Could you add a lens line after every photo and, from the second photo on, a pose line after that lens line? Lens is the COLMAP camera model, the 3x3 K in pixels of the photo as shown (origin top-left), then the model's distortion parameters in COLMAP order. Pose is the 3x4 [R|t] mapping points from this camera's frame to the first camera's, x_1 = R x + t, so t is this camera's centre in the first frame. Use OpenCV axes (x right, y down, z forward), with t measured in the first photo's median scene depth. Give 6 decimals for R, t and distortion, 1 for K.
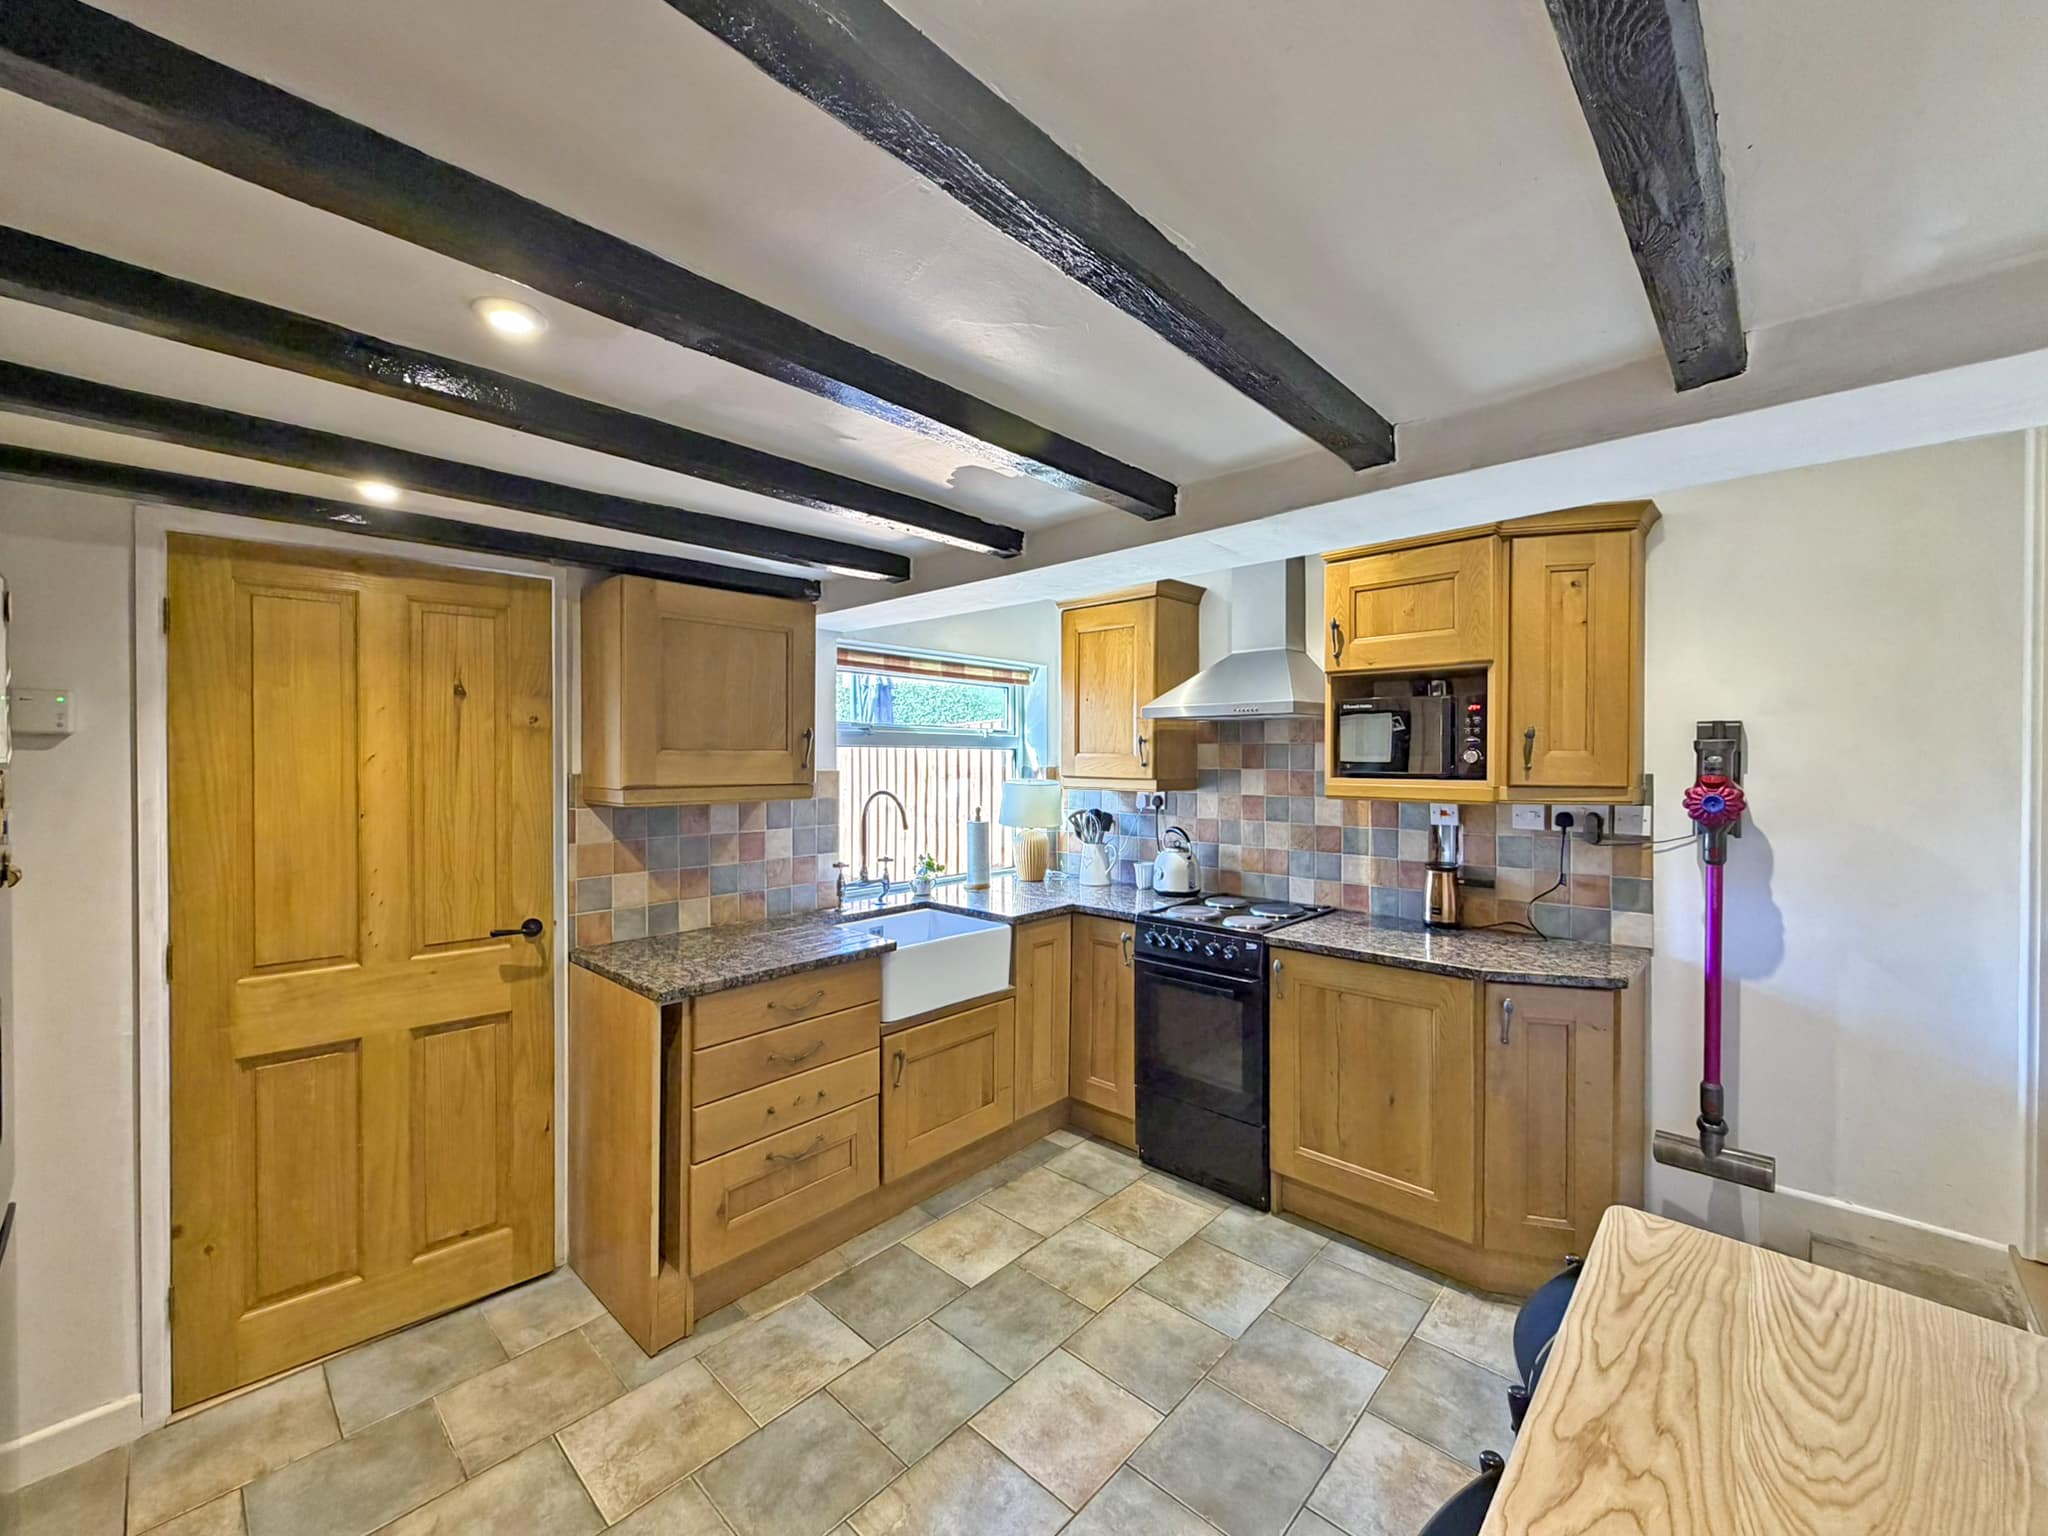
lens RADIAL K [[833.0, 0, 1037.8], [0, 833.0, 761.5], [0, 0, 1]] dist [0.001034, -0.000019]
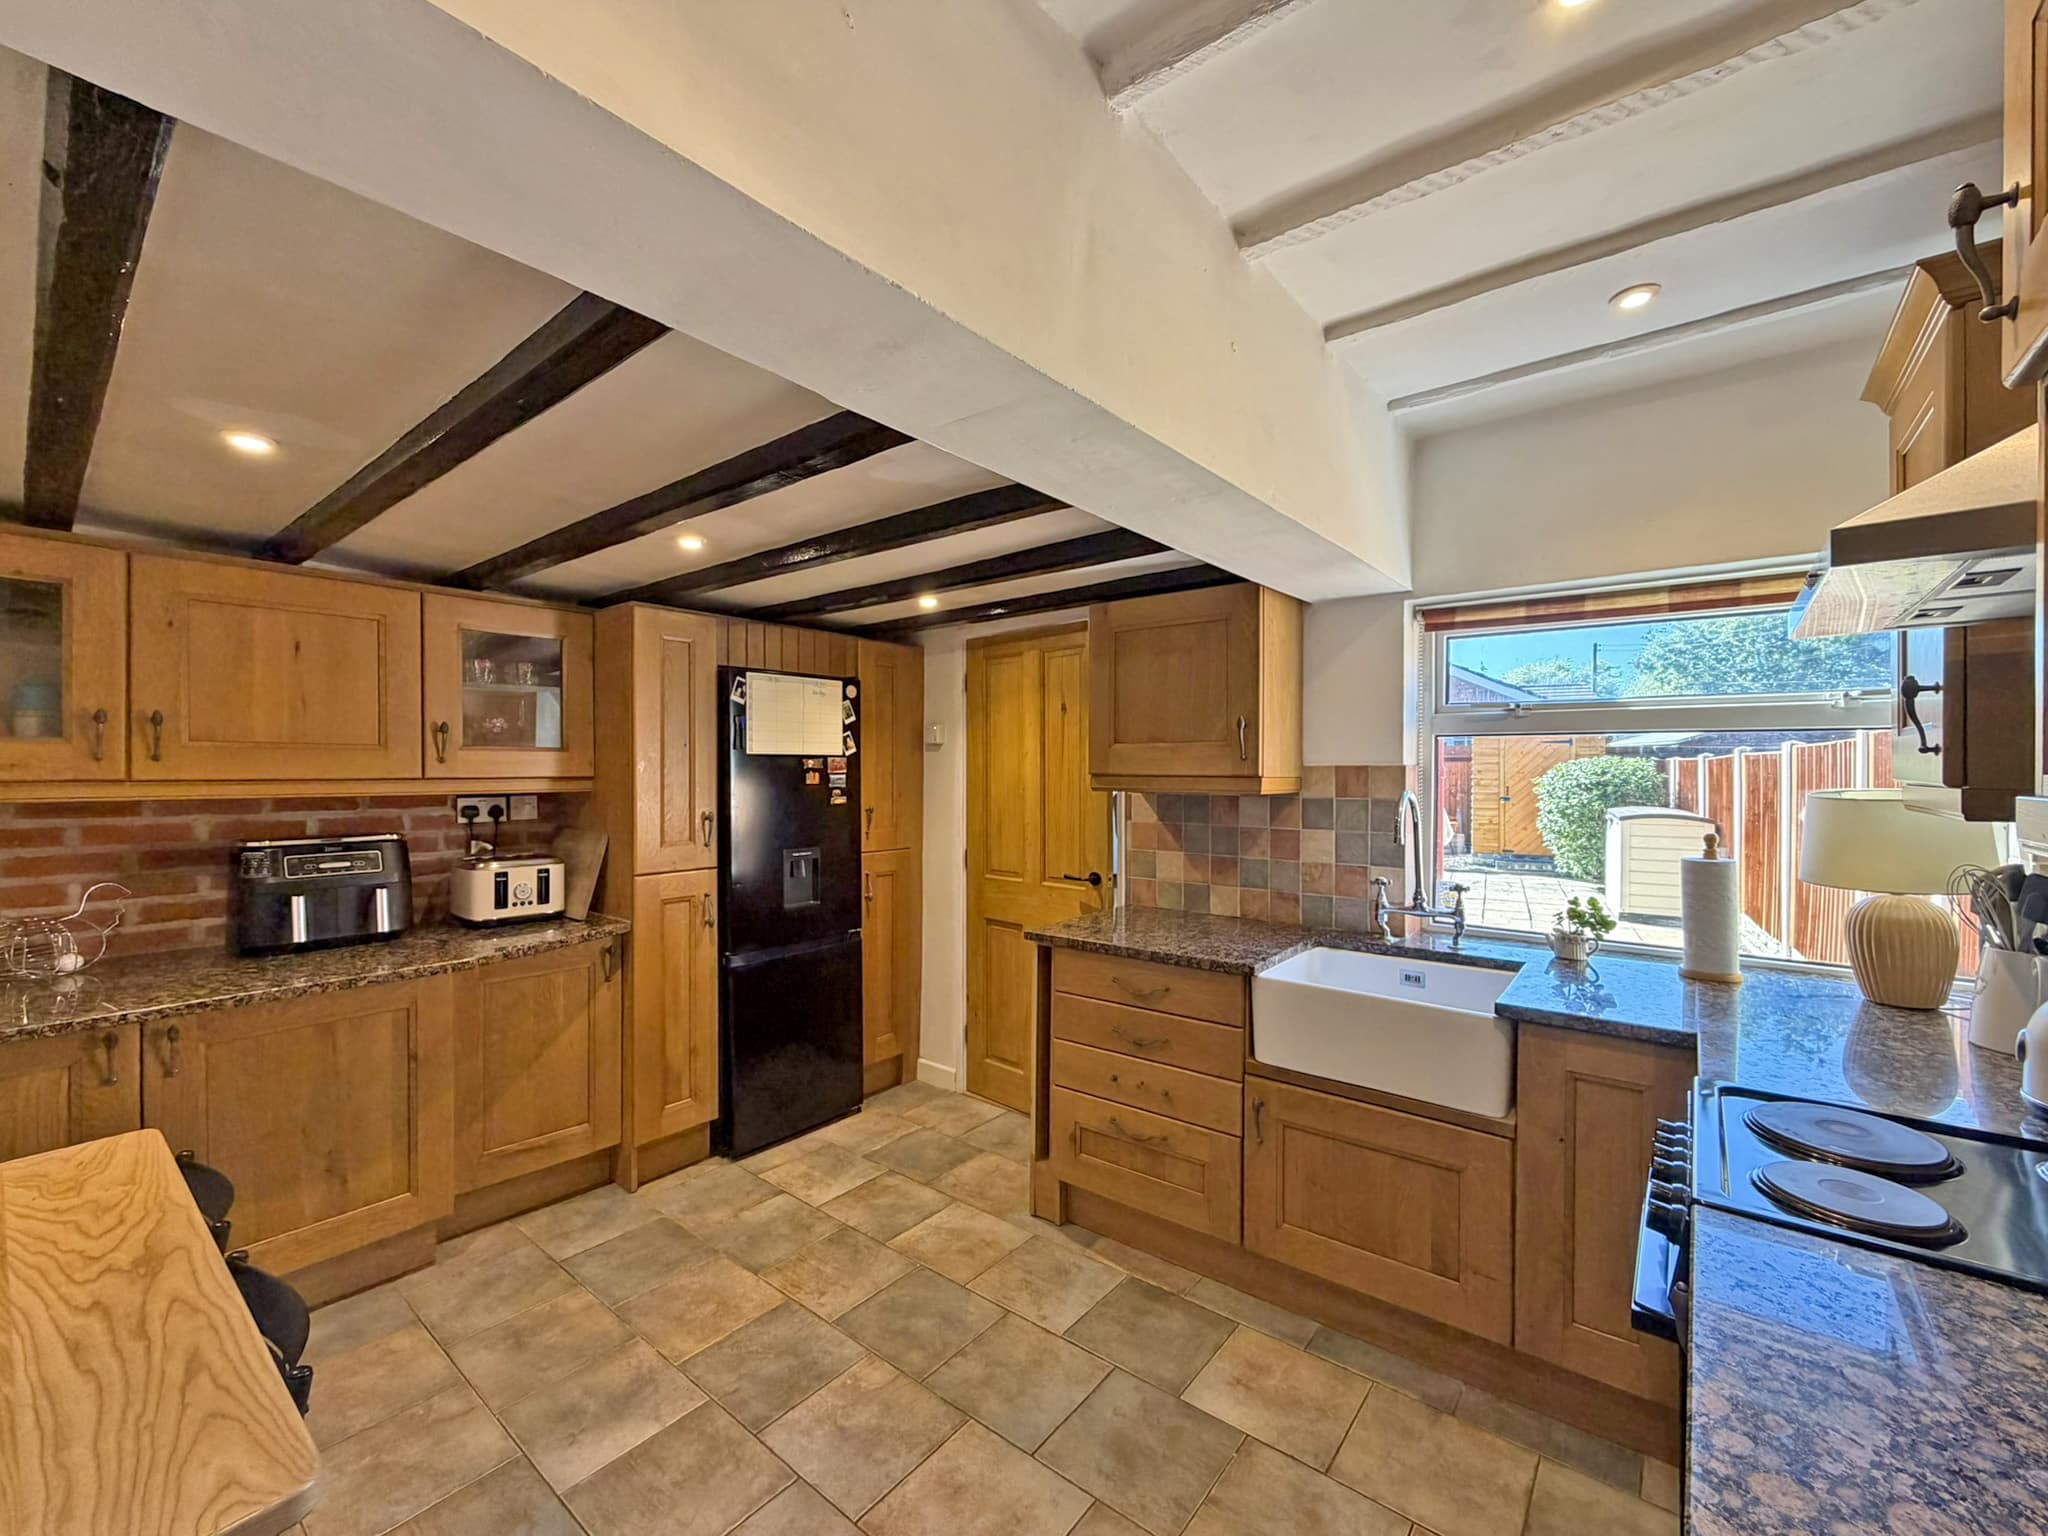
lens RADIAL K [[833.0, 0, 1038.4], [0, 833.0, 770.6], [0, 0, 1]] dist [0.001034, -0.000019]
pose [[0.065194, 0.000423, -0.997873, 0.694698], [-0.008054, 0.999968, -0.000102, 0.023989], [0.997840, 0.008044, 0.065195, 0.778918]]
